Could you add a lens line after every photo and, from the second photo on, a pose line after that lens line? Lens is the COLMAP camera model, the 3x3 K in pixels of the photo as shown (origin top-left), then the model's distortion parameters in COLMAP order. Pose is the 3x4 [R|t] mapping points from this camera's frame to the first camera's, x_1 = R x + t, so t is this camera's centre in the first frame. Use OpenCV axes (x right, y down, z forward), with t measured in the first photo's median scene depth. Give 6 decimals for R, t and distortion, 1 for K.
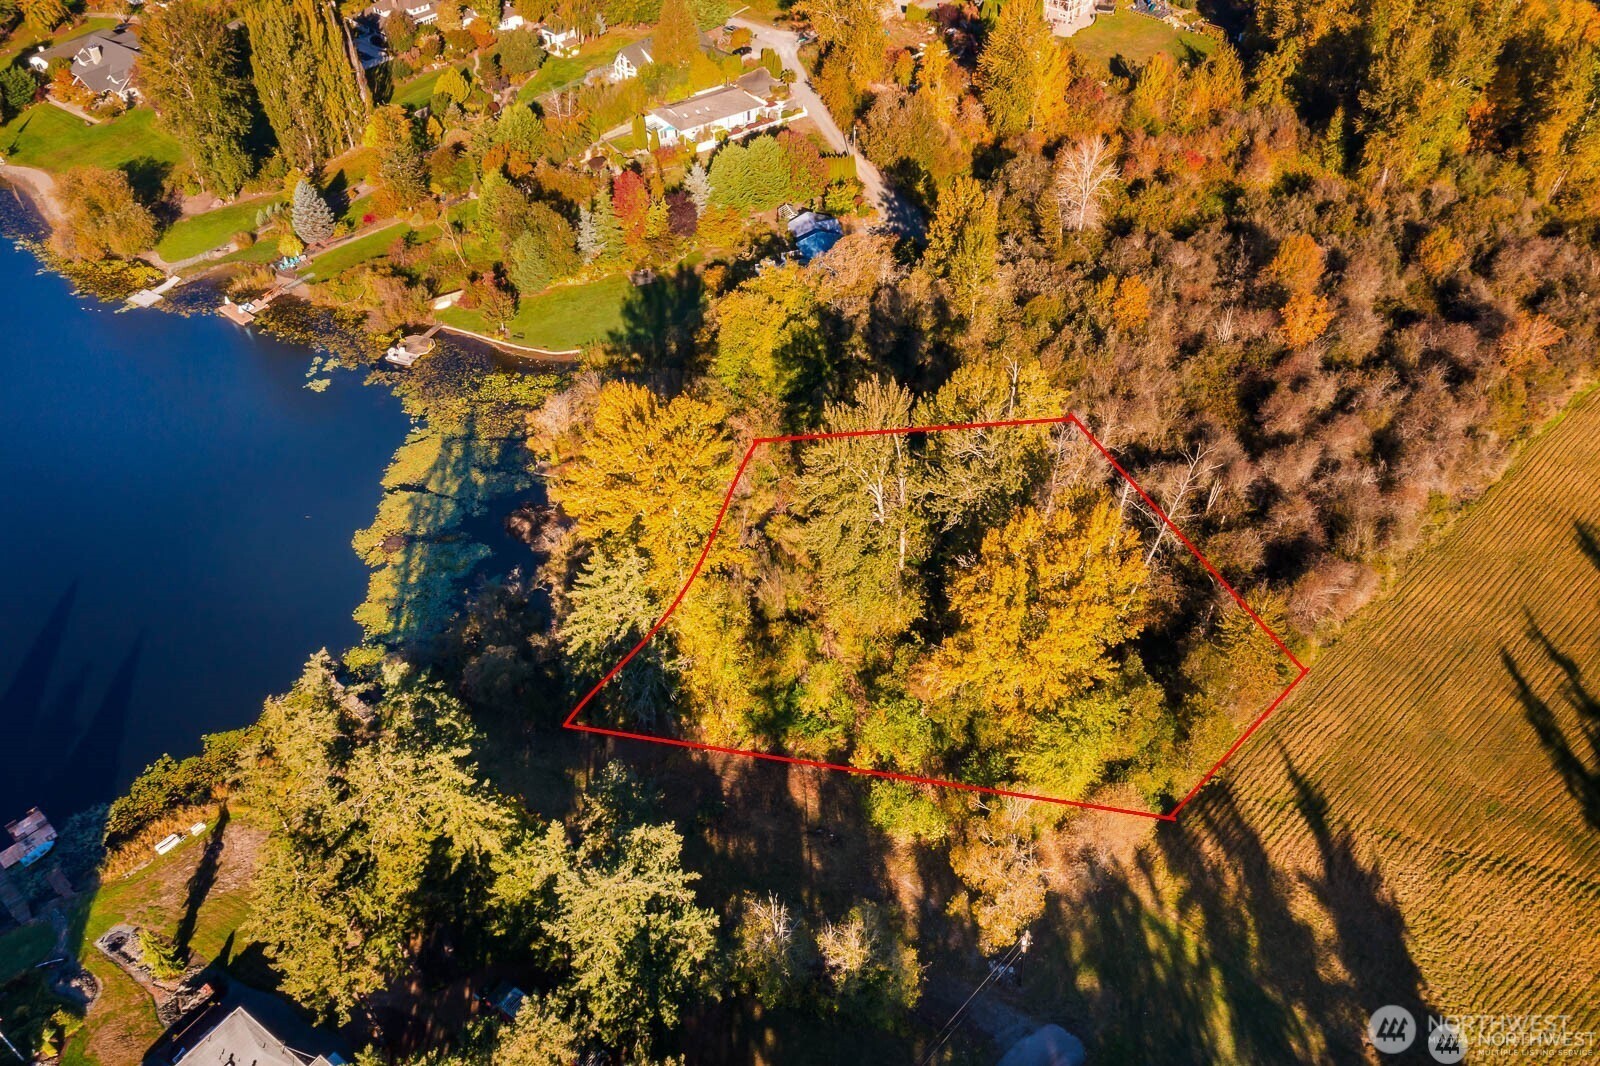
lens RADIAL K [[1265.0, 0, 800.0], [0, 1265.0, 533.0], [0, 0, 1]] dist [-0.008270, 0.001374]
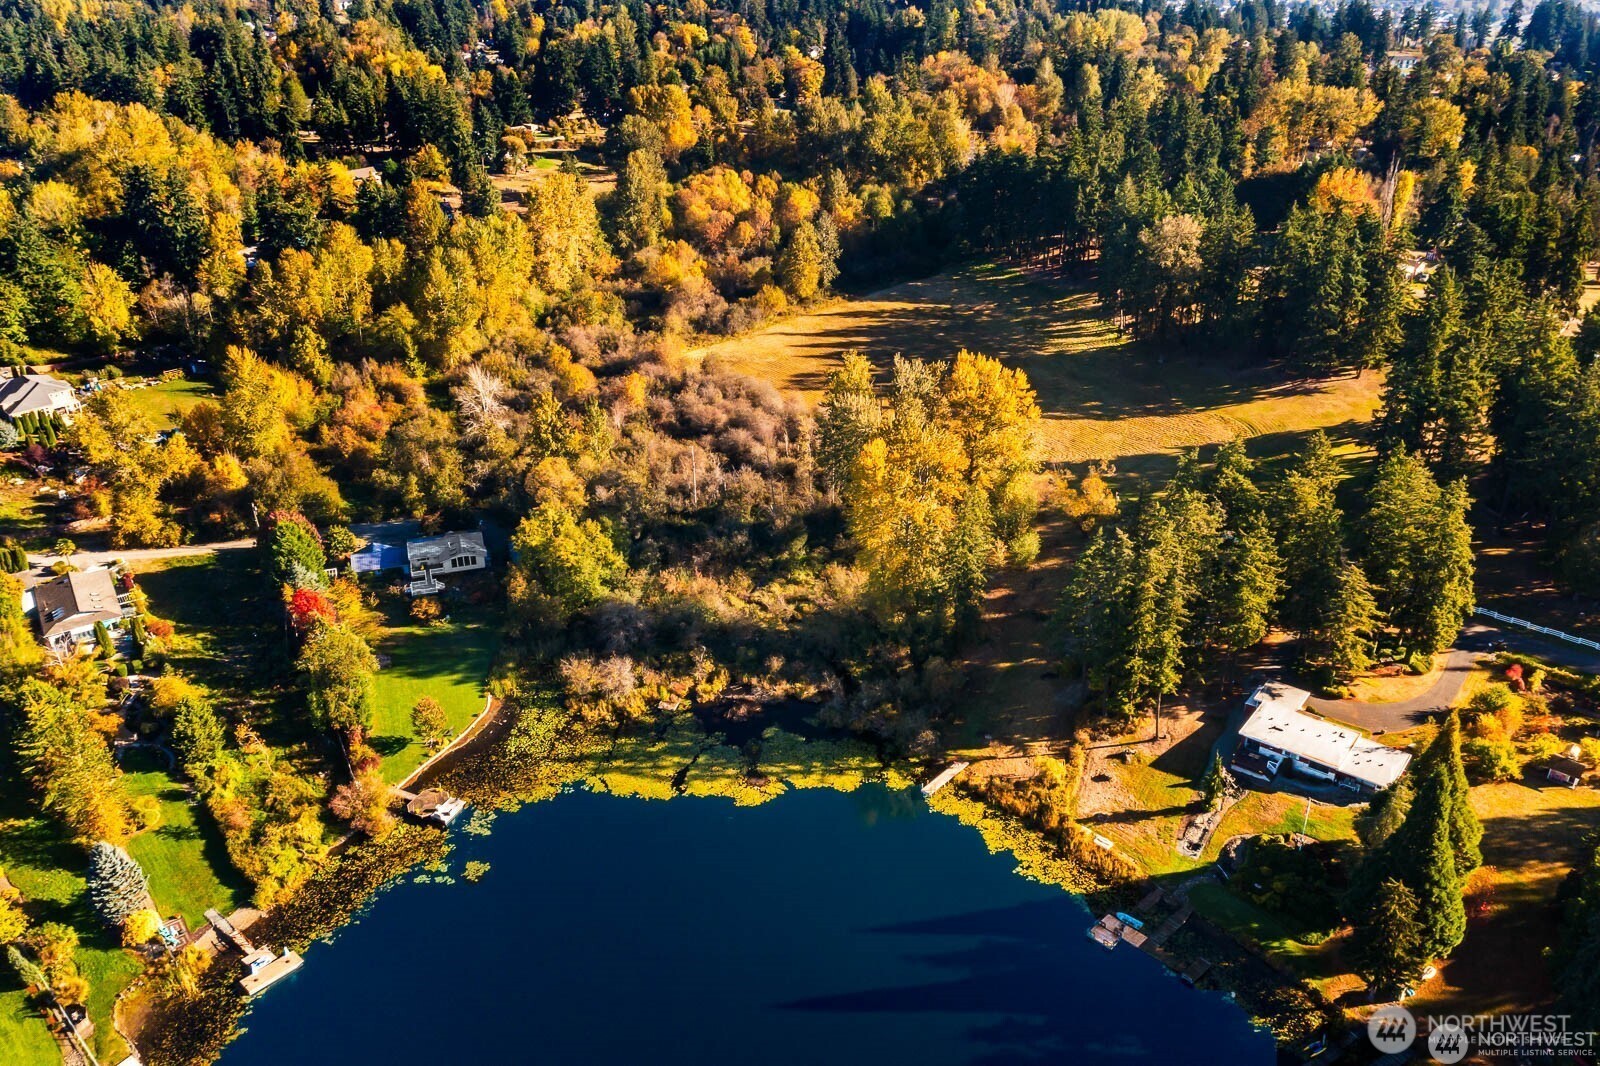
lens RADIAL K [[1265.0, 0, 800.0], [0, 1265.0, 533.0], [0, 0, 1]] dist [-0.008270, 0.001374]
pose [[0.043393, -0.452243, 0.890839, -1.021665], [0.687379, 0.660592, 0.301874, -0.371560], [-0.725001, 0.599245, 0.339527, 0.415760]]
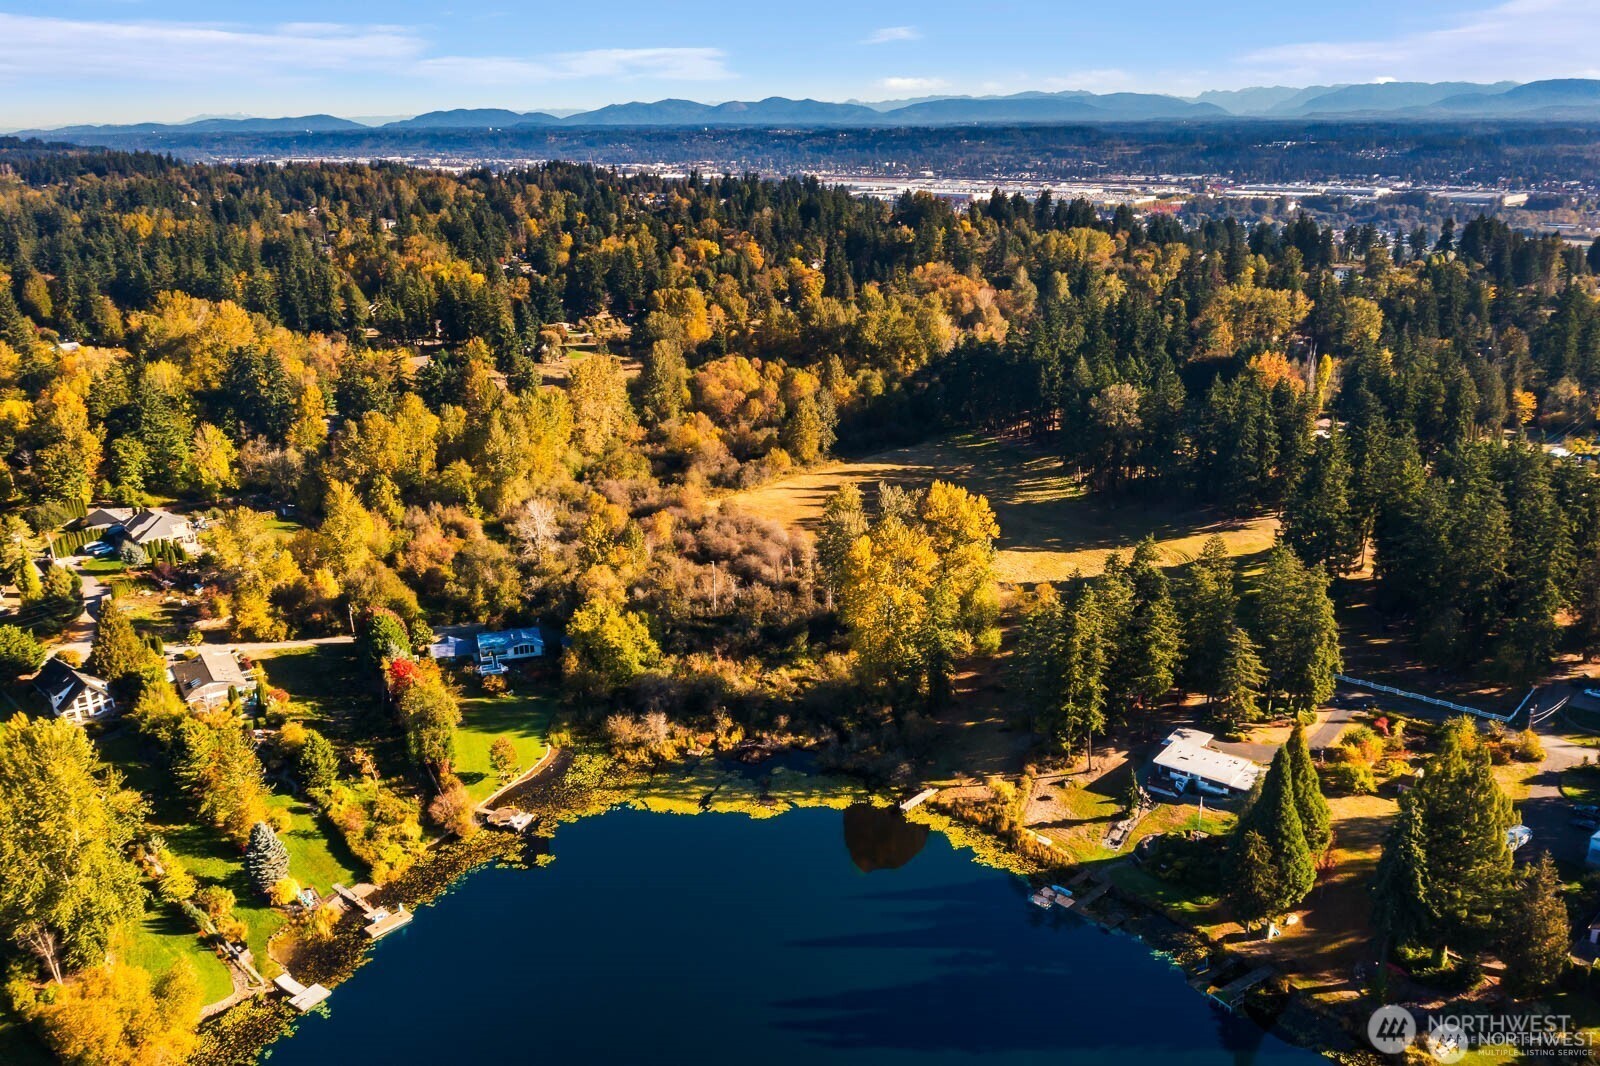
lens RADIAL K [[1265.0, 0, 800.0], [0, 1265.0, 533.0], [0, 0, 1]] dist [-0.008270, 0.001374]
pose [[0.045682, -0.304719, 0.951346, -1.297840], [0.687118, 0.700856, 0.191492, -0.365004], [-0.725108, 0.644940, 0.241395, 0.405385]]
